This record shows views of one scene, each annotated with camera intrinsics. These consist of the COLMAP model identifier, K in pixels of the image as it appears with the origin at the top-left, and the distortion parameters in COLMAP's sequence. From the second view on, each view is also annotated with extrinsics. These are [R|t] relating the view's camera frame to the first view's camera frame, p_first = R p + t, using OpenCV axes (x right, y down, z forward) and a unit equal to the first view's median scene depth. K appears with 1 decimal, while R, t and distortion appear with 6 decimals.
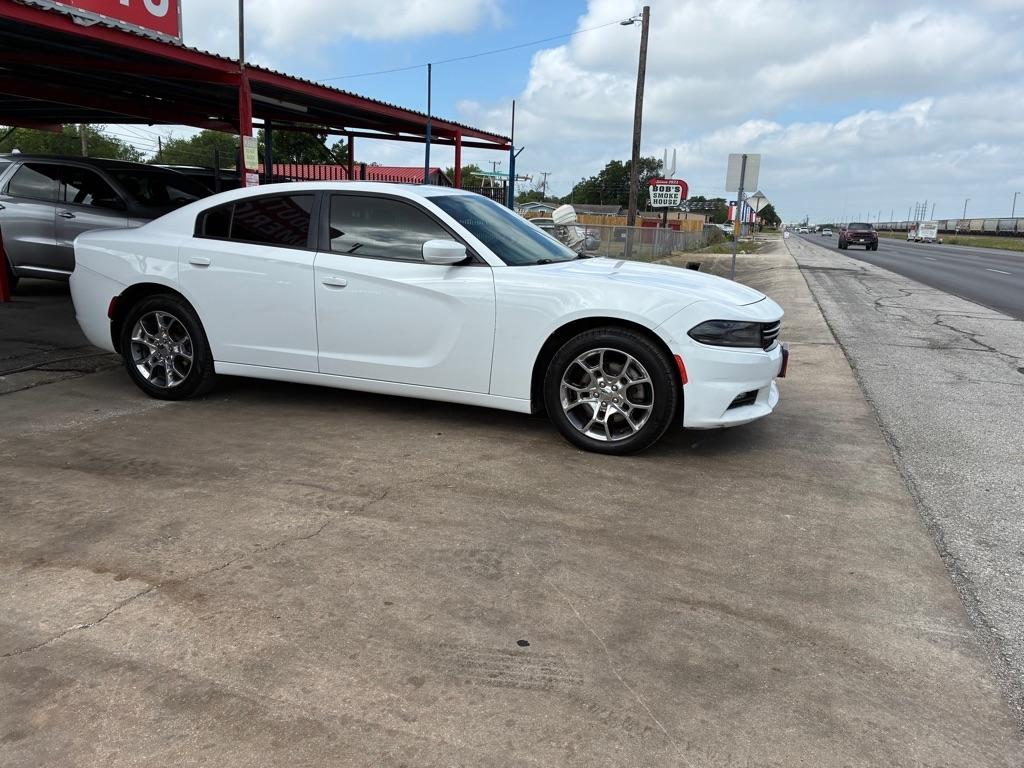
lens RADIAL K [[780.6, 0, 506.8], [0, 780.6, 384.1], [0, 0, 1]] dist [0.048805, -0.065880]
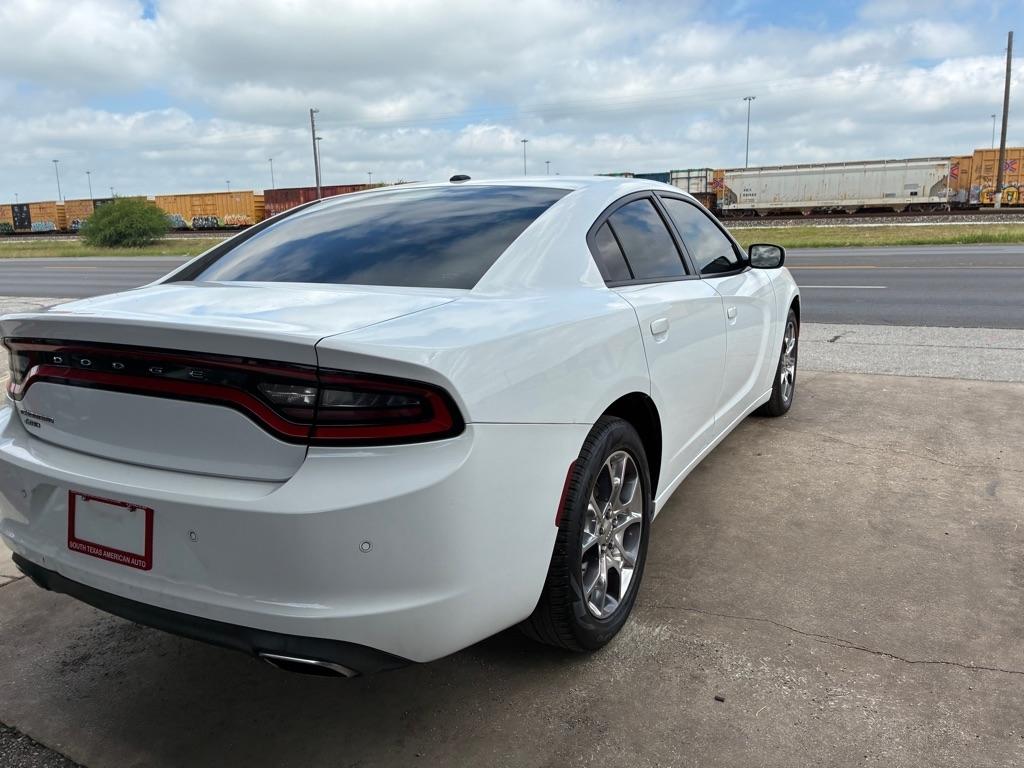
lens RADIAL K [[780.6, 0, 514.8], [0, 780.6, 371.6], [0, 0, 1]] dist [0.048805, -0.065880]
pose [[0.148344, -0.226555, 0.962635, -1.084363], [0.236774, 0.953231, 0.187854, -0.294152], [-0.960173, 0.200060, 0.195048, 1.169158]]
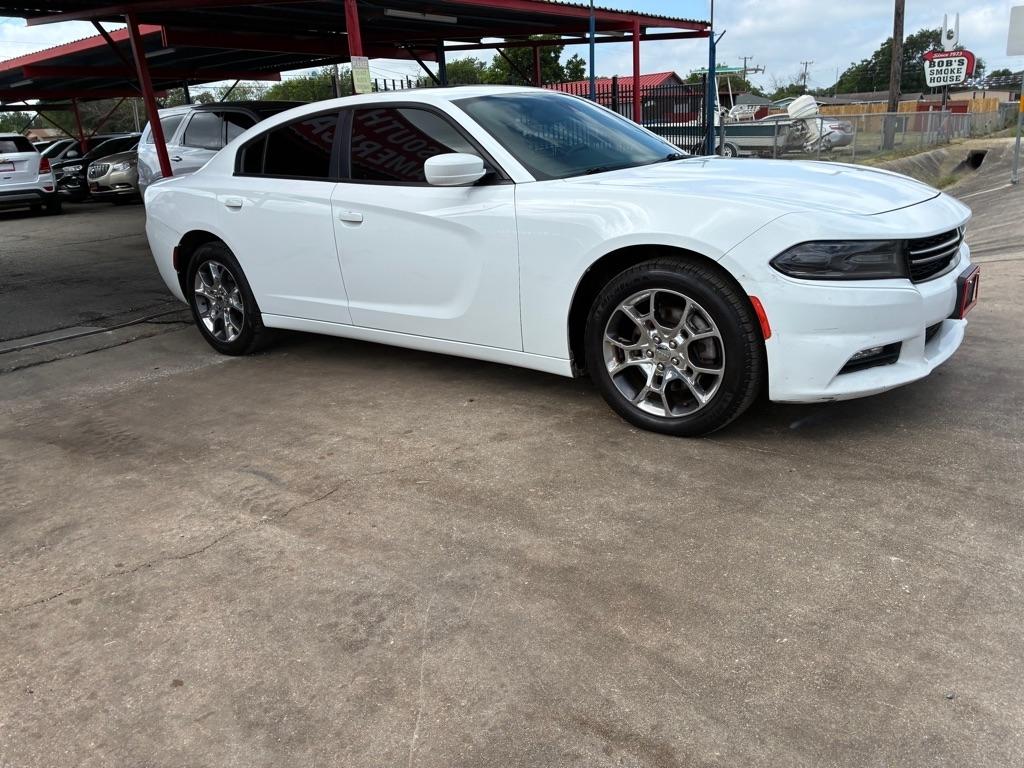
lens RADIAL K [[780.6, 0, 498.8], [0, 780.6, 381.9], [0, 0, 1]] dist [0.048805, -0.065880]
pose [[0.946873, 0.001891, -0.321603, 0.217377], [0.029470, 0.995266, 0.092617, -0.031723], [0.320255, -0.097174, 0.942334, 0.270168]]
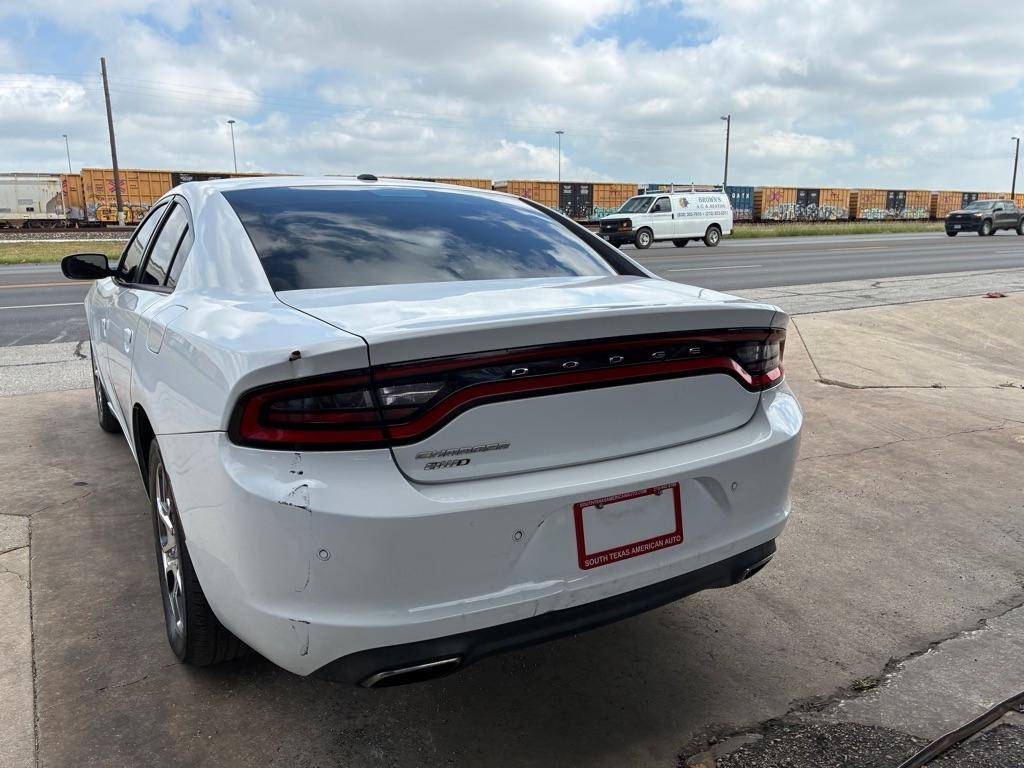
lens RADIAL K [[780.6, 0, 506.0], [0, 780.6, 384.2], [0, 0, 1]] dist [0.048805, -0.065880]
pose [[-0.773395, -0.158014, 0.613915, -0.906927], [0.111180, 0.919615, 0.376759, -0.425877], [-0.624098, 0.359638, -0.693658, 1.824552]]
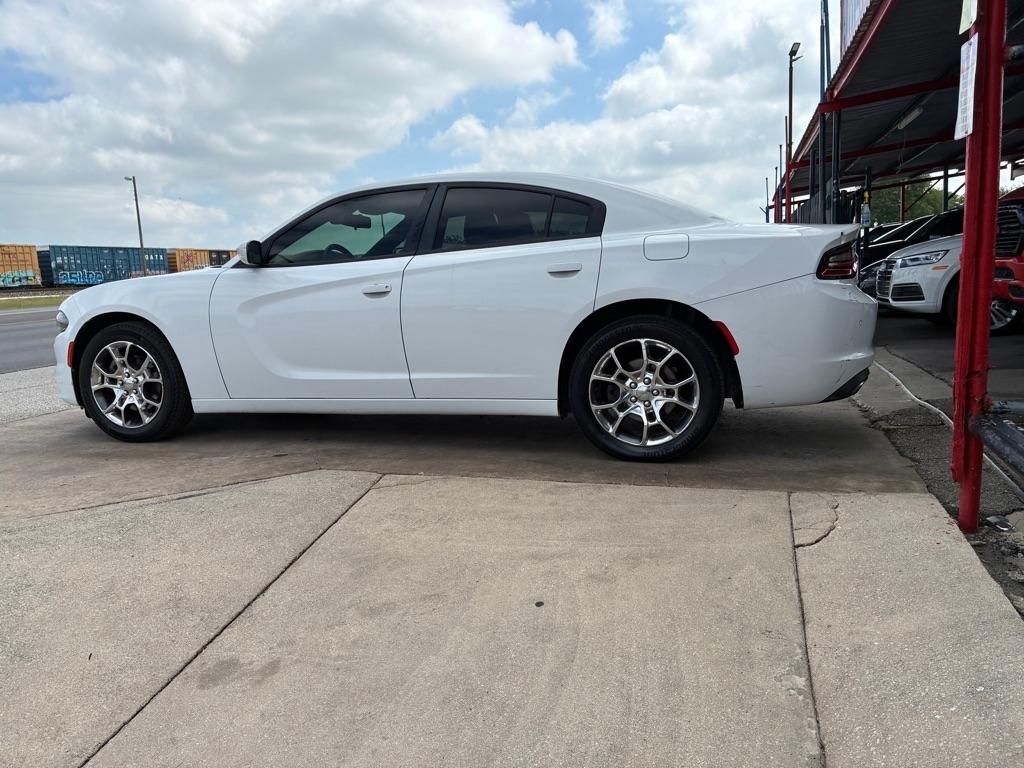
lens RADIAL K [[780.6, 0, 502.8], [0, 780.6, 389.7], [0, 0, 1]] dist [0.048805, -0.065880]
pose [[-0.998979, 0.013872, -0.042990, -0.202037], [-0.002092, 0.936460, 0.350767, -0.443568], [0.045124, 0.350499, -0.935475, 2.435538]]
